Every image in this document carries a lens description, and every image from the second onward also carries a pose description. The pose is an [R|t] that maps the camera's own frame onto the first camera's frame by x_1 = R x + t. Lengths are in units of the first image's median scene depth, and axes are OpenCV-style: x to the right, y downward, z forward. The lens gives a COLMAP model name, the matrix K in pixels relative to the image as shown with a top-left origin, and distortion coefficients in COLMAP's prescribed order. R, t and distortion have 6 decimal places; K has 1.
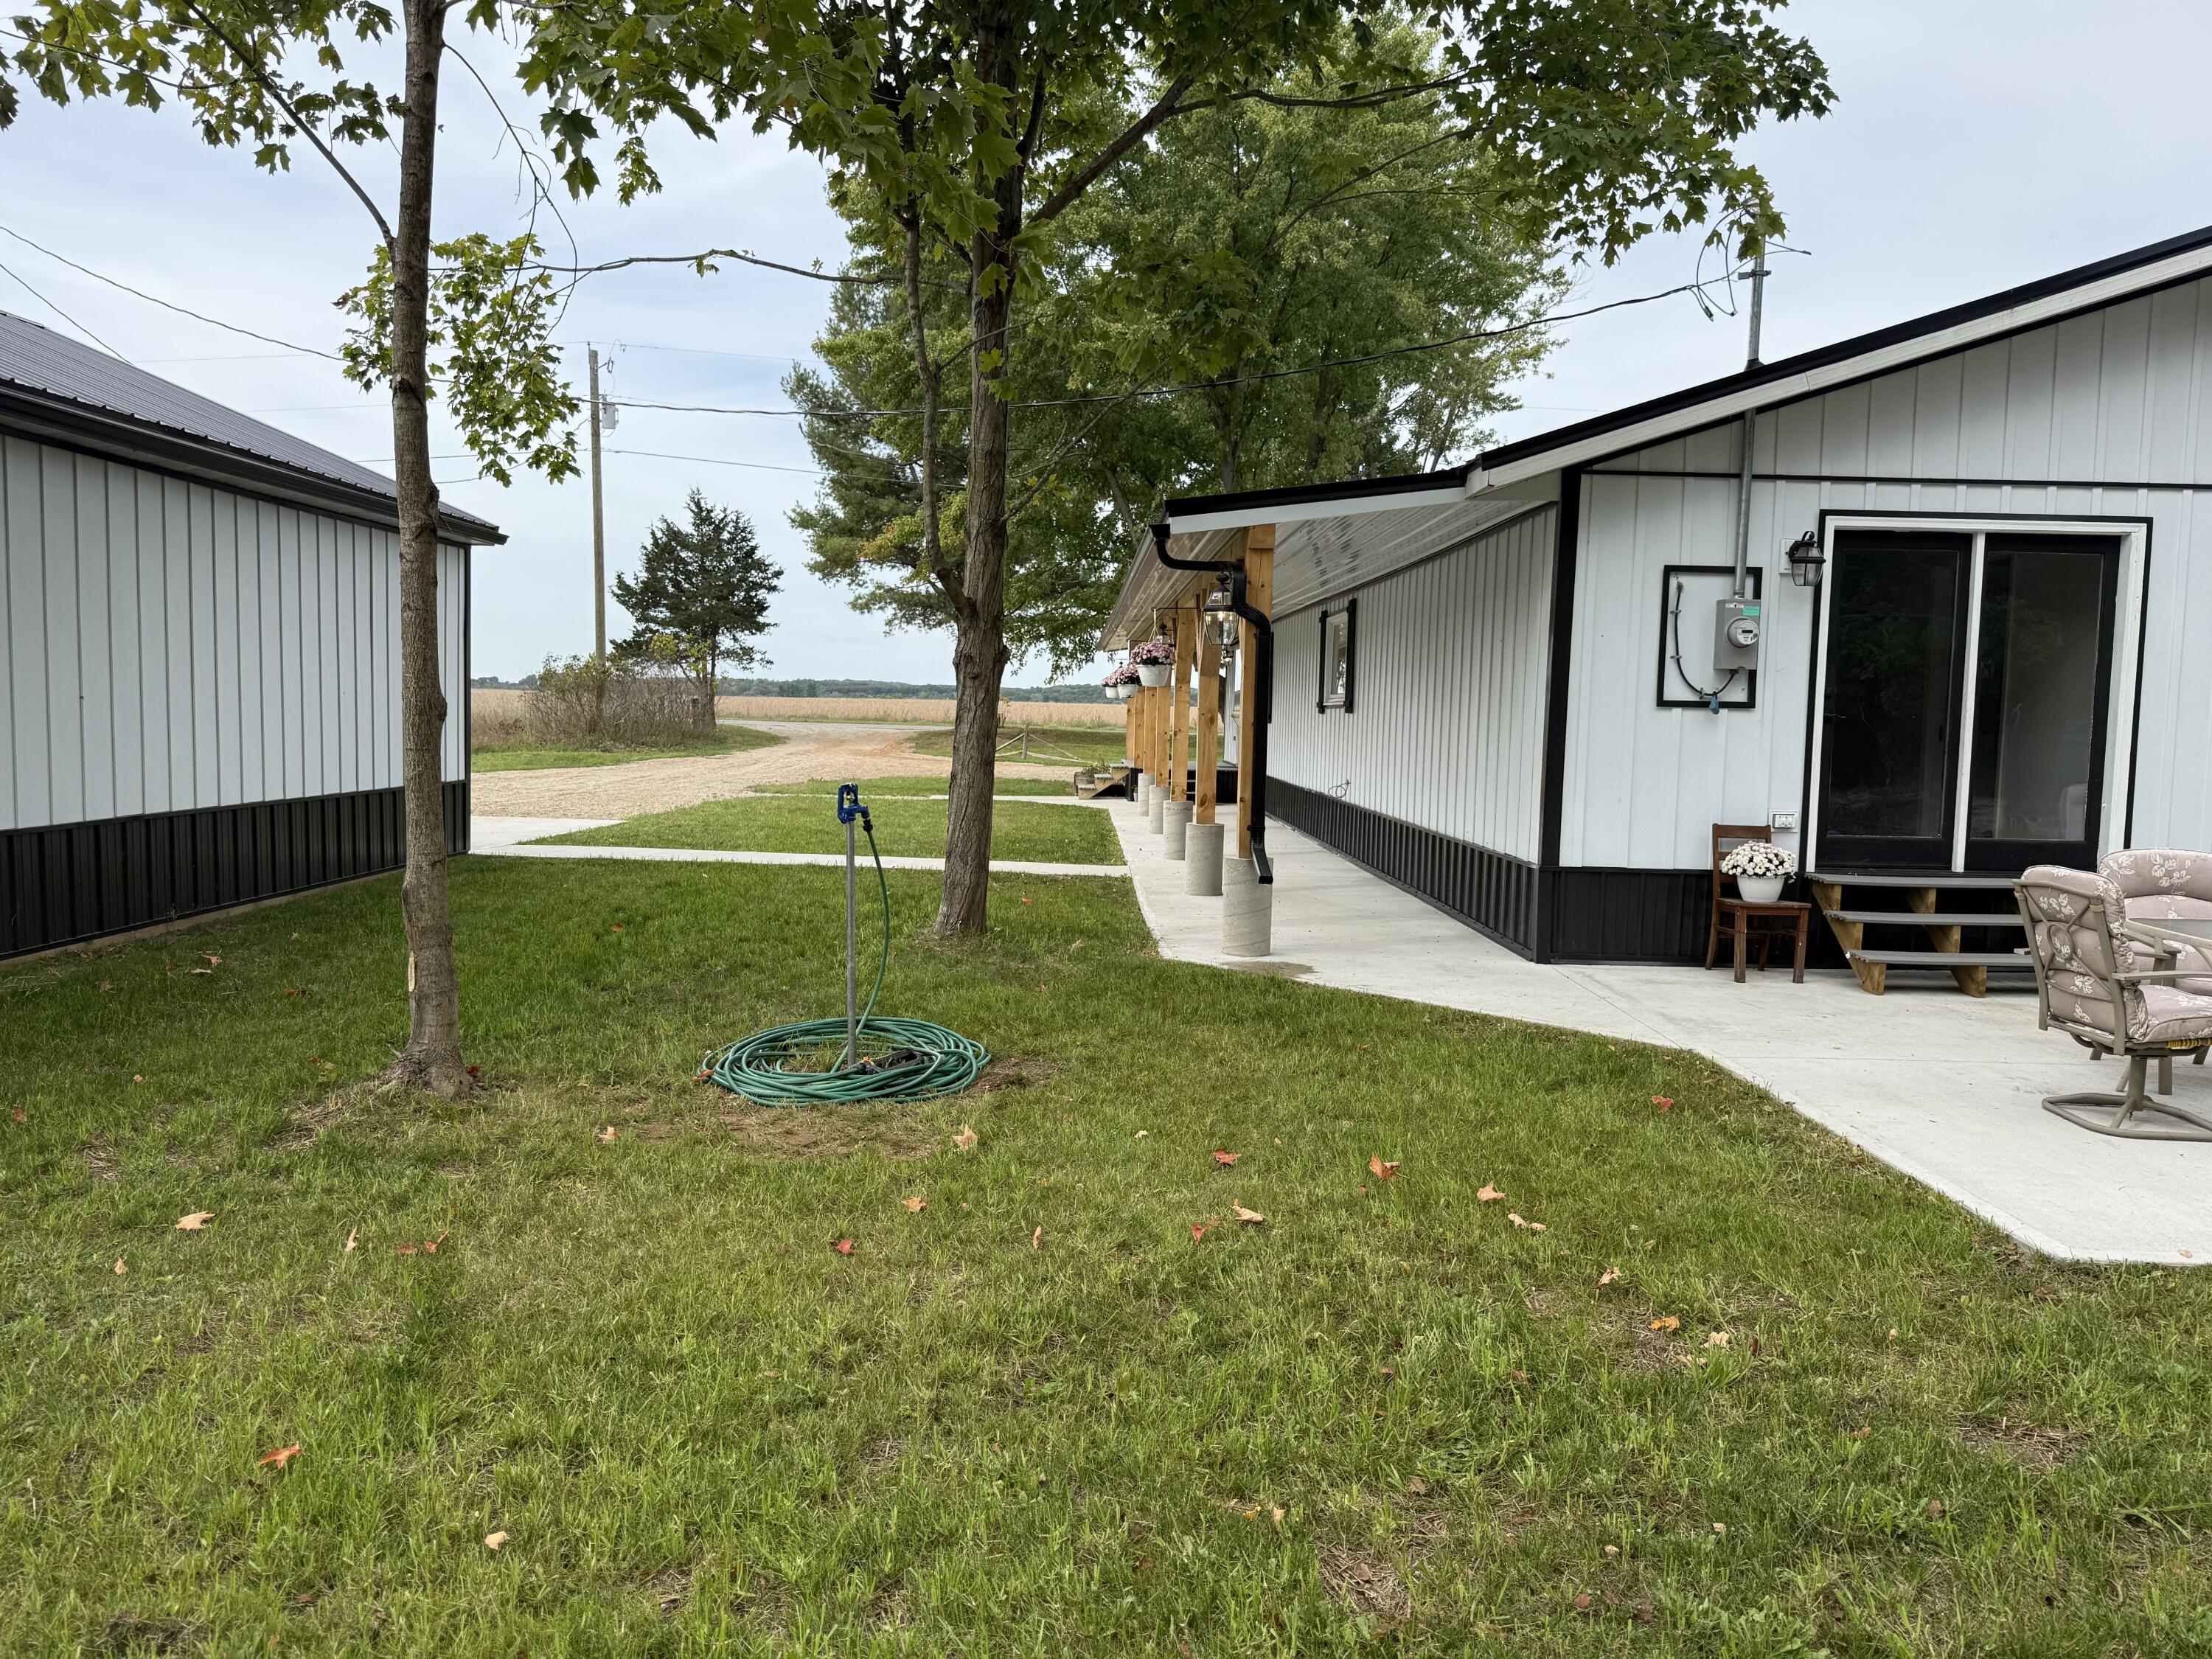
lens RADIAL K [[1541.6, 0, 1107.9], [0, 1541.6, 841.2], [0, 0, 1]] dist [0.074141, -0.115841]
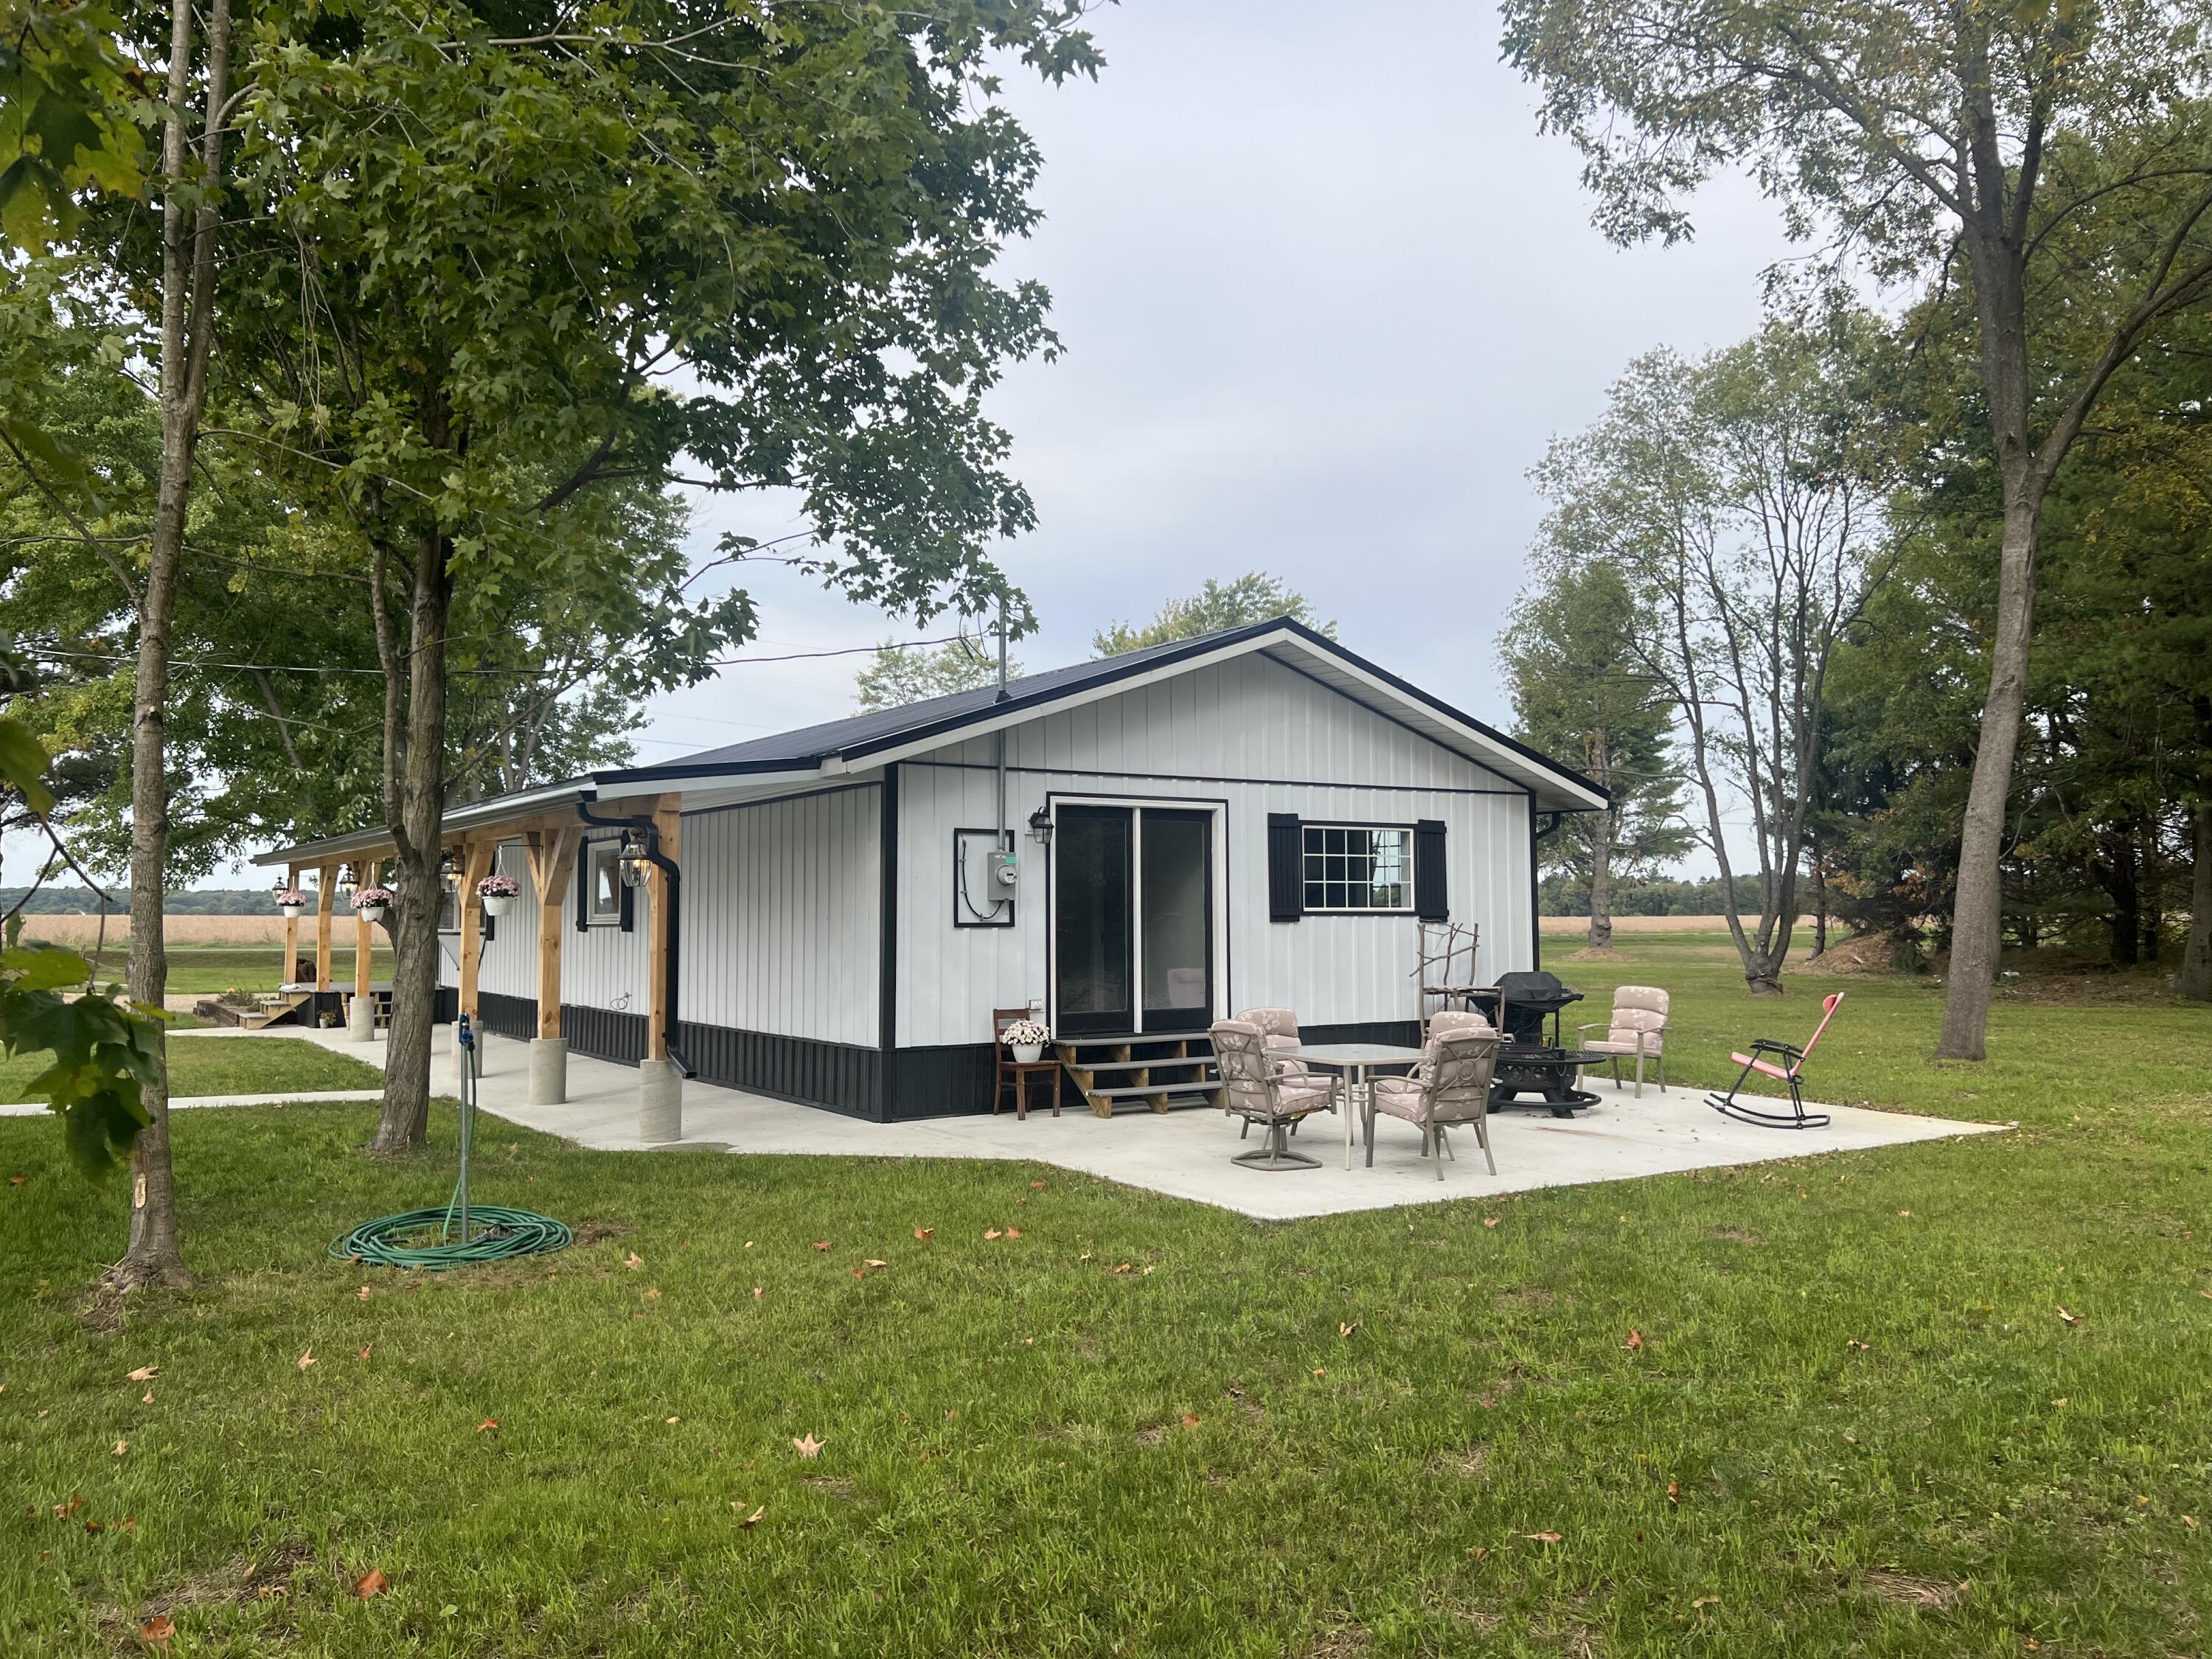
lens RADIAL K [[1669.1, 0, 1116.5], [0, 1669.1, 811.2], [0, 0, 1]] dist [0.123078, -0.233446]
pose [[0.841765, 0.007432, 0.539793, -0.343755], [0.068229, 0.990422, -0.120035, 0.000724], [-0.535515, 0.137871, 0.833196, -0.355310]]
